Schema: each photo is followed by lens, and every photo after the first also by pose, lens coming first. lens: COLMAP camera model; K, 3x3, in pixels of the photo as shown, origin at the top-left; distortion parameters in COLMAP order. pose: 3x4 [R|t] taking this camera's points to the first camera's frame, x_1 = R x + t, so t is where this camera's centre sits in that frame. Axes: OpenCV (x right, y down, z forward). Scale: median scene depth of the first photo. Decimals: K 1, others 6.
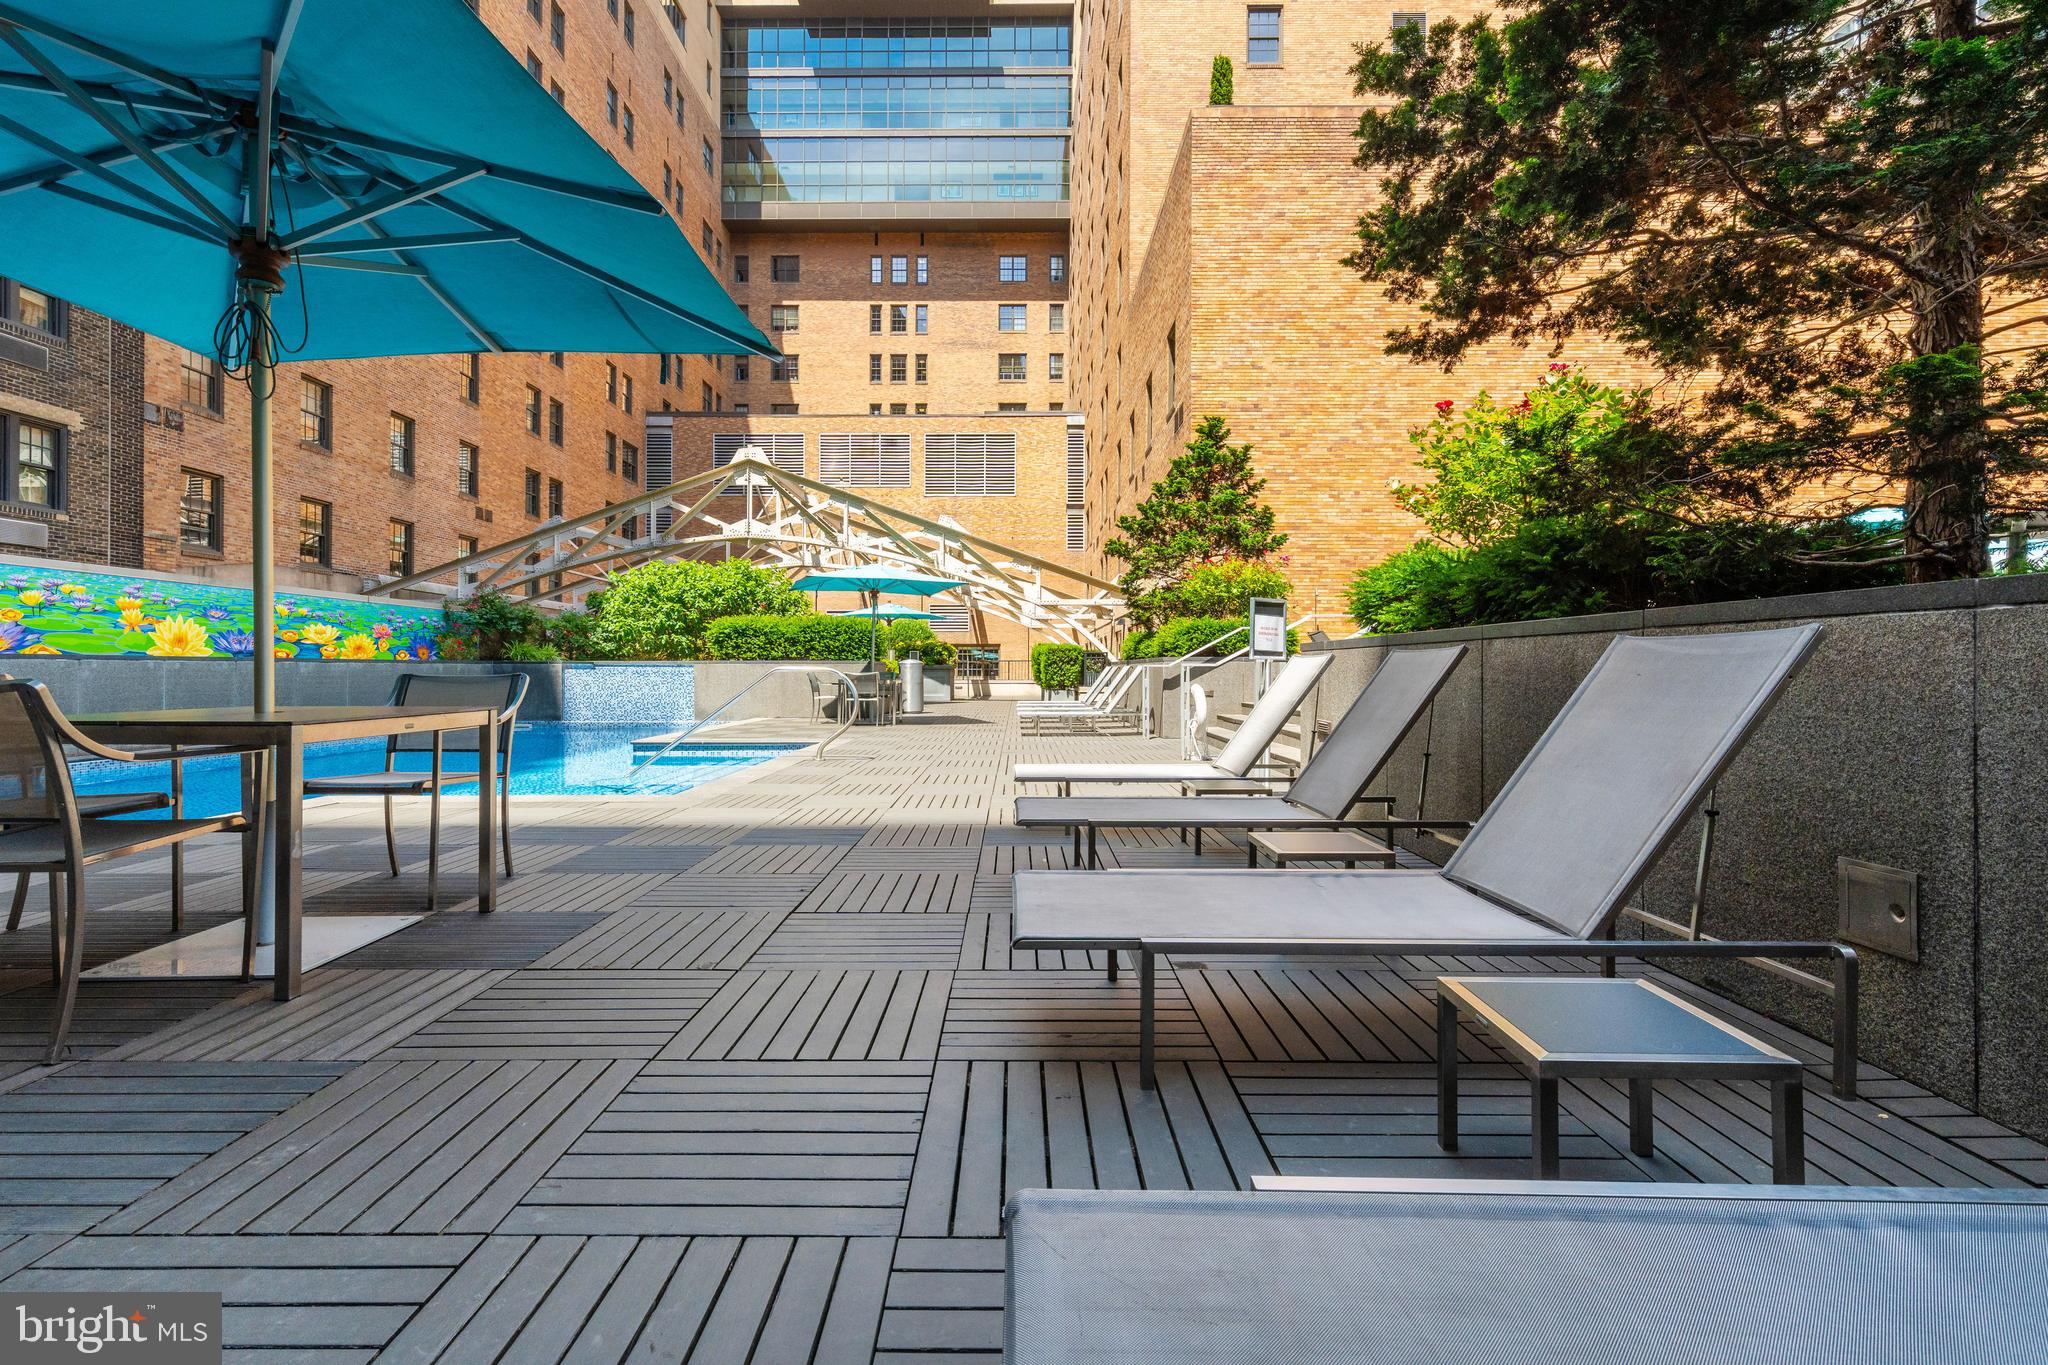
lens RADIAL K [[928.0, 0, 1009.9], [0, 928.0, 655.4], [0, 0, 1]] dist [0.011739, -0.000981]
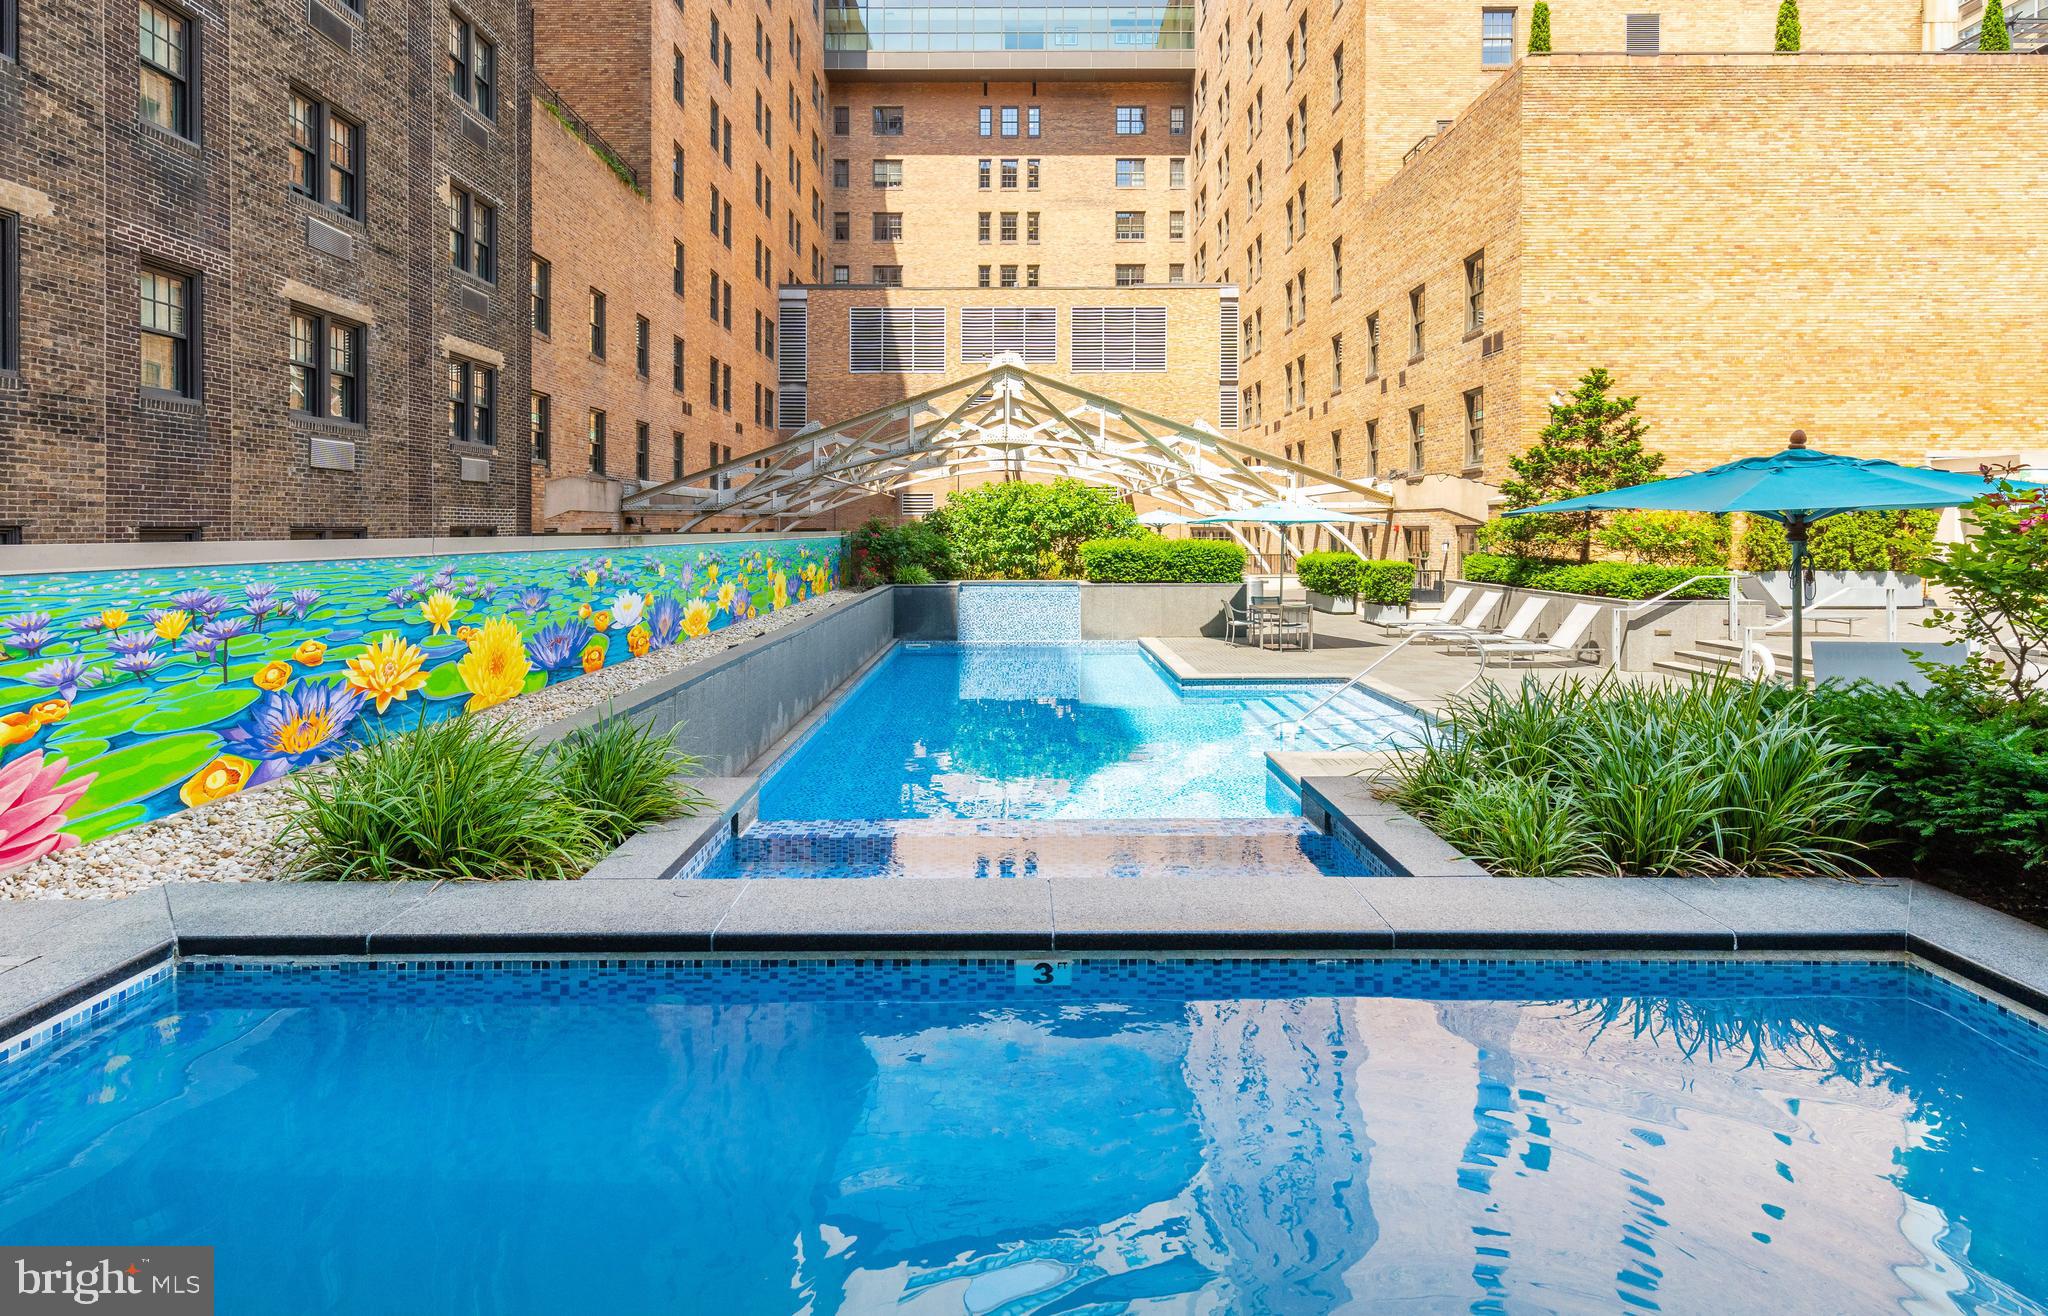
lens RADIAL K [[1045.5, 0, 1027.4], [0, 1045.5, 518.2], [0, 0, 1]] dist [0.003411, 0.000553]
pose [[0.999965, -0.001611, 0.008150, -0.217042], [0.001574, 0.999988, 0.004538, -0.040270], [-0.008157, -0.004525, 0.999956, -0.107798]]
